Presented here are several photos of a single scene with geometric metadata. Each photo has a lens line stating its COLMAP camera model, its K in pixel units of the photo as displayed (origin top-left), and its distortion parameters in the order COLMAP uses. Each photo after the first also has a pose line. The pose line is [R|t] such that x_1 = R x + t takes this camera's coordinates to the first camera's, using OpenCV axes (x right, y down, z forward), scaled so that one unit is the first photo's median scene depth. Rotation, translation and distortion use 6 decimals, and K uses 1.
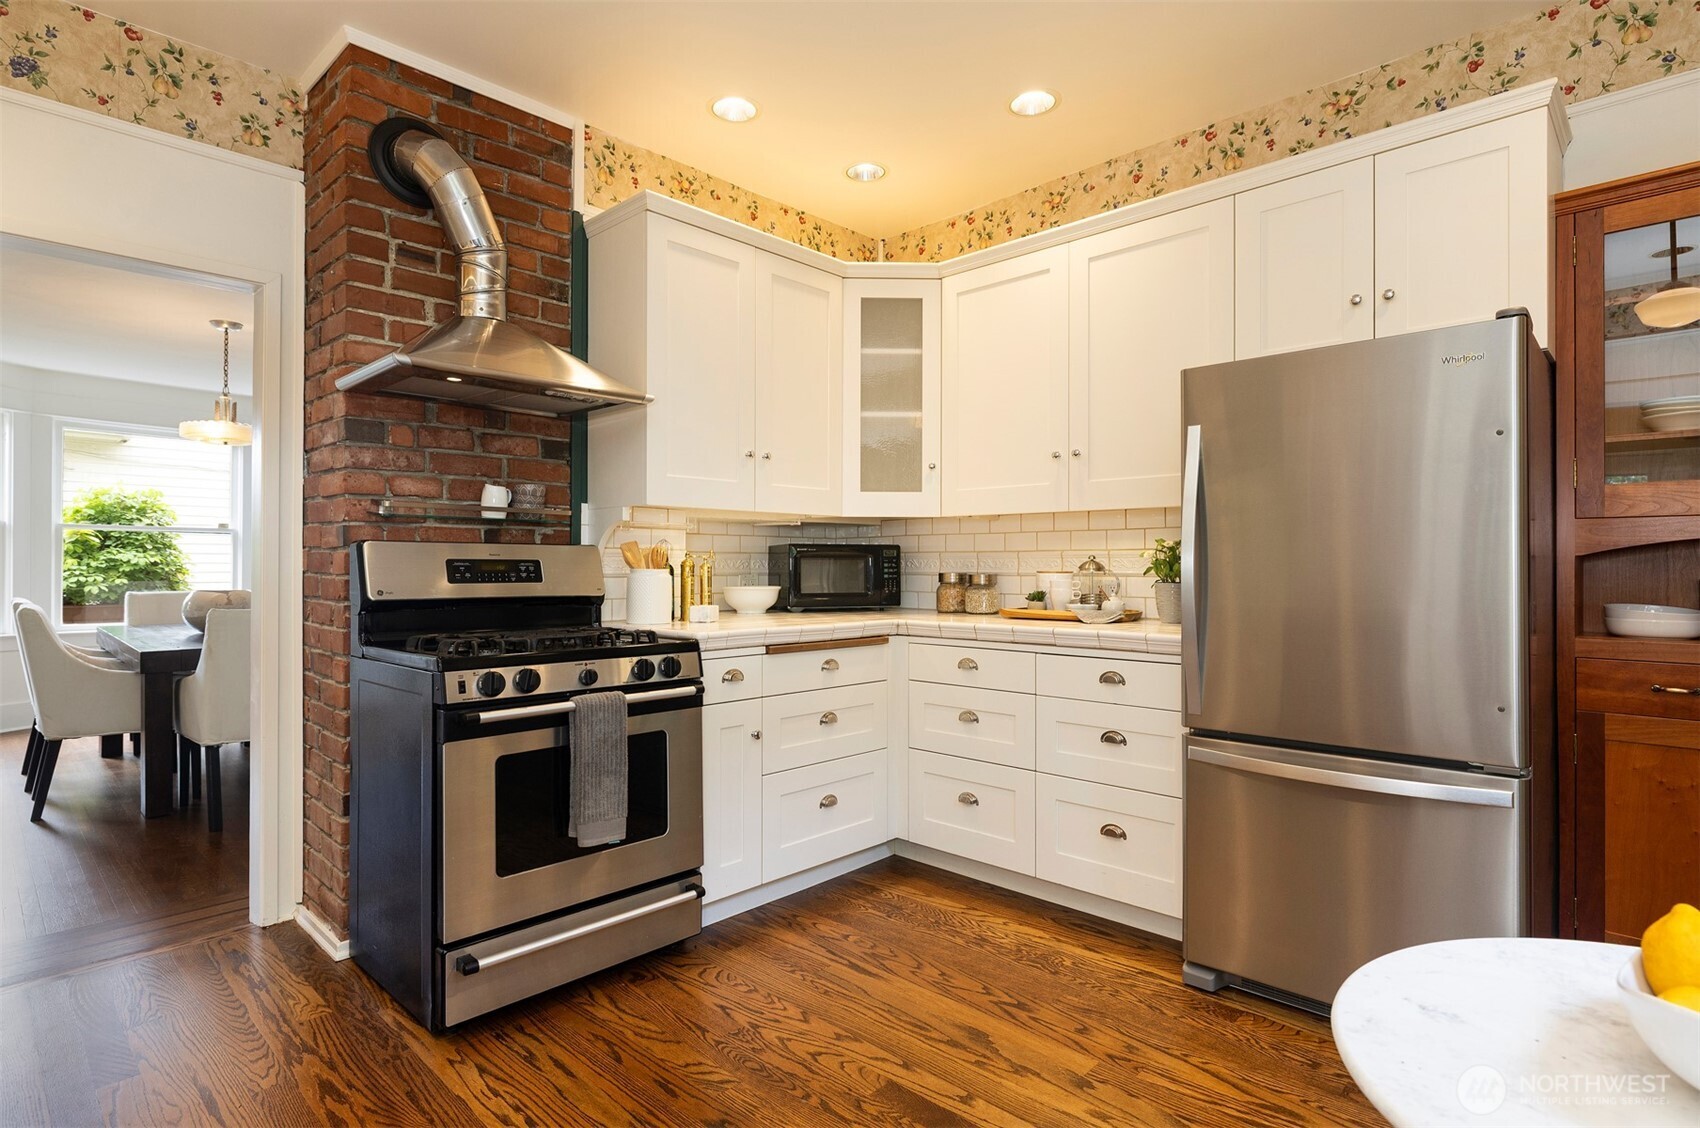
lens RADIAL K [[871.1, 0, 850.0], [0, 871.1, 564.0], [0, 0, 1]] dist [0.002013, 0.001263]
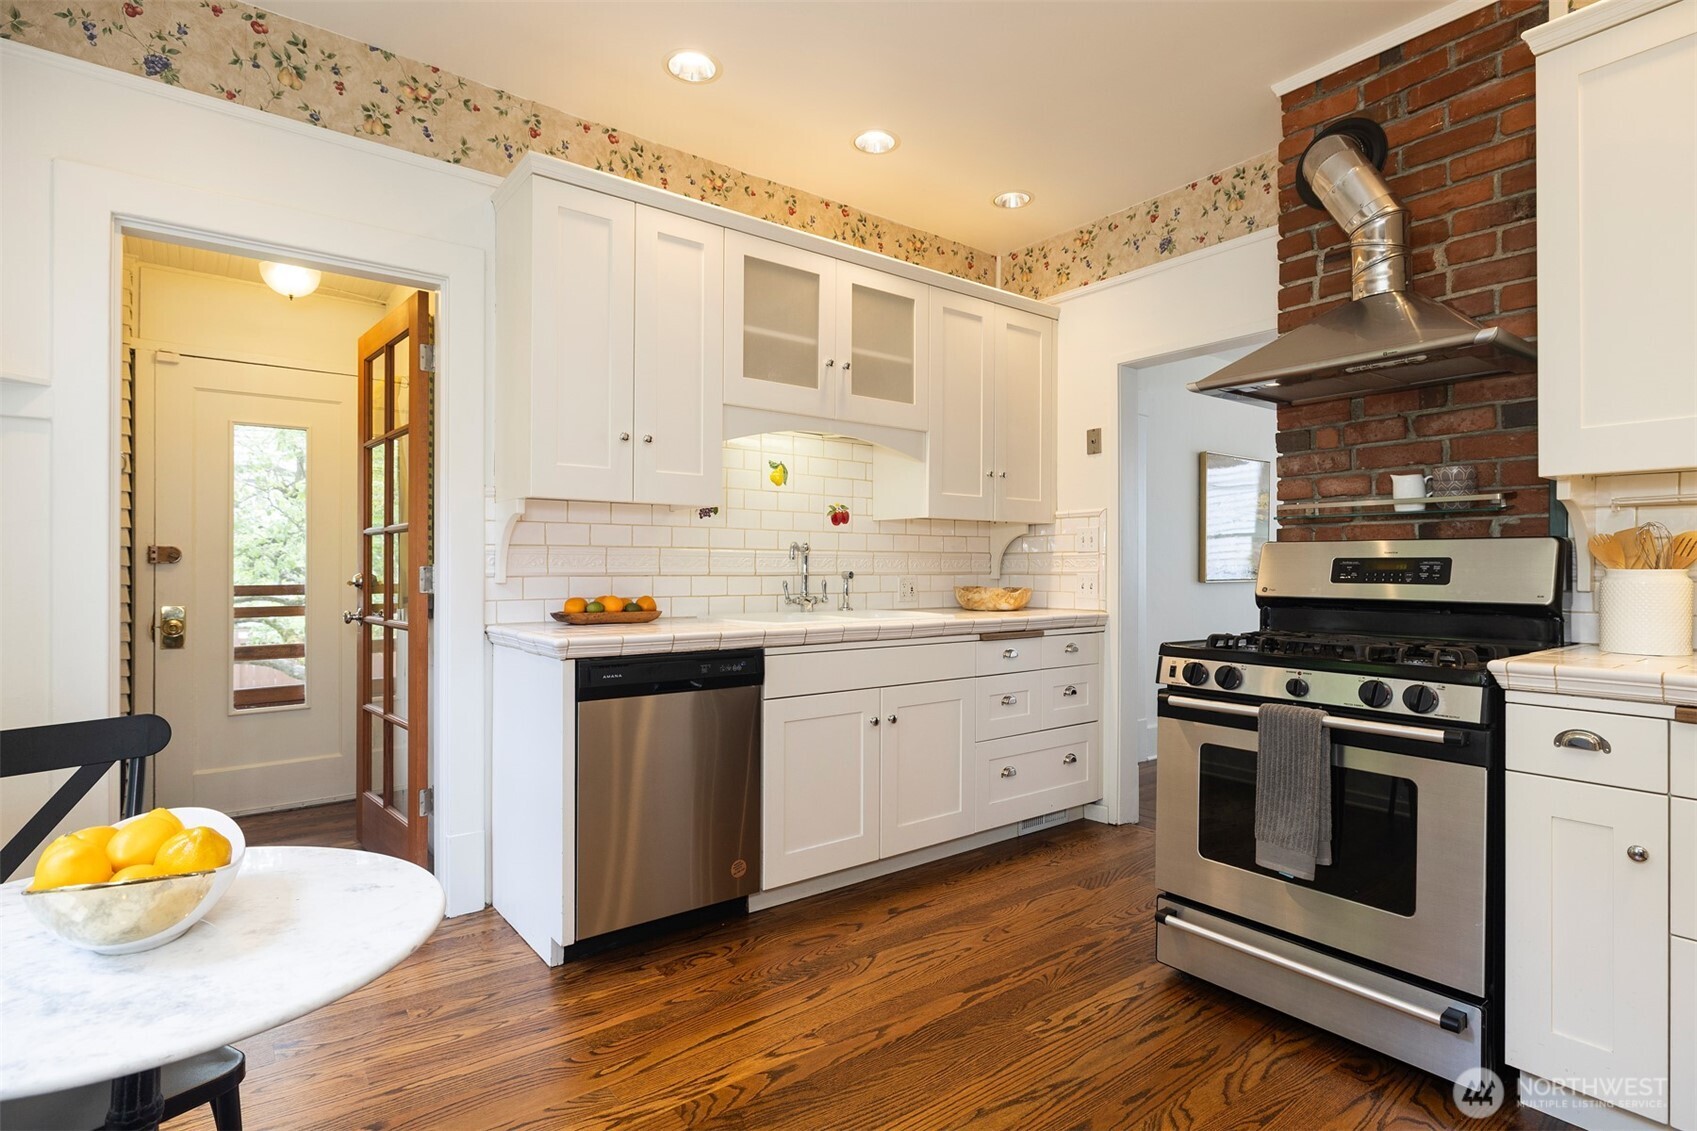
lens RADIAL K [[869.6, 0, 848.5], [0, 869.6, 565.5], [0, 0, 1]] dist [0.002013, 0.001263]
pose [[-0.159763, -0.003672, -0.987149, 0.584748], [0.000004, 0.999993, -0.003720, 0.006314], [0.987155, -0.000598, -0.159761, 0.605574]]
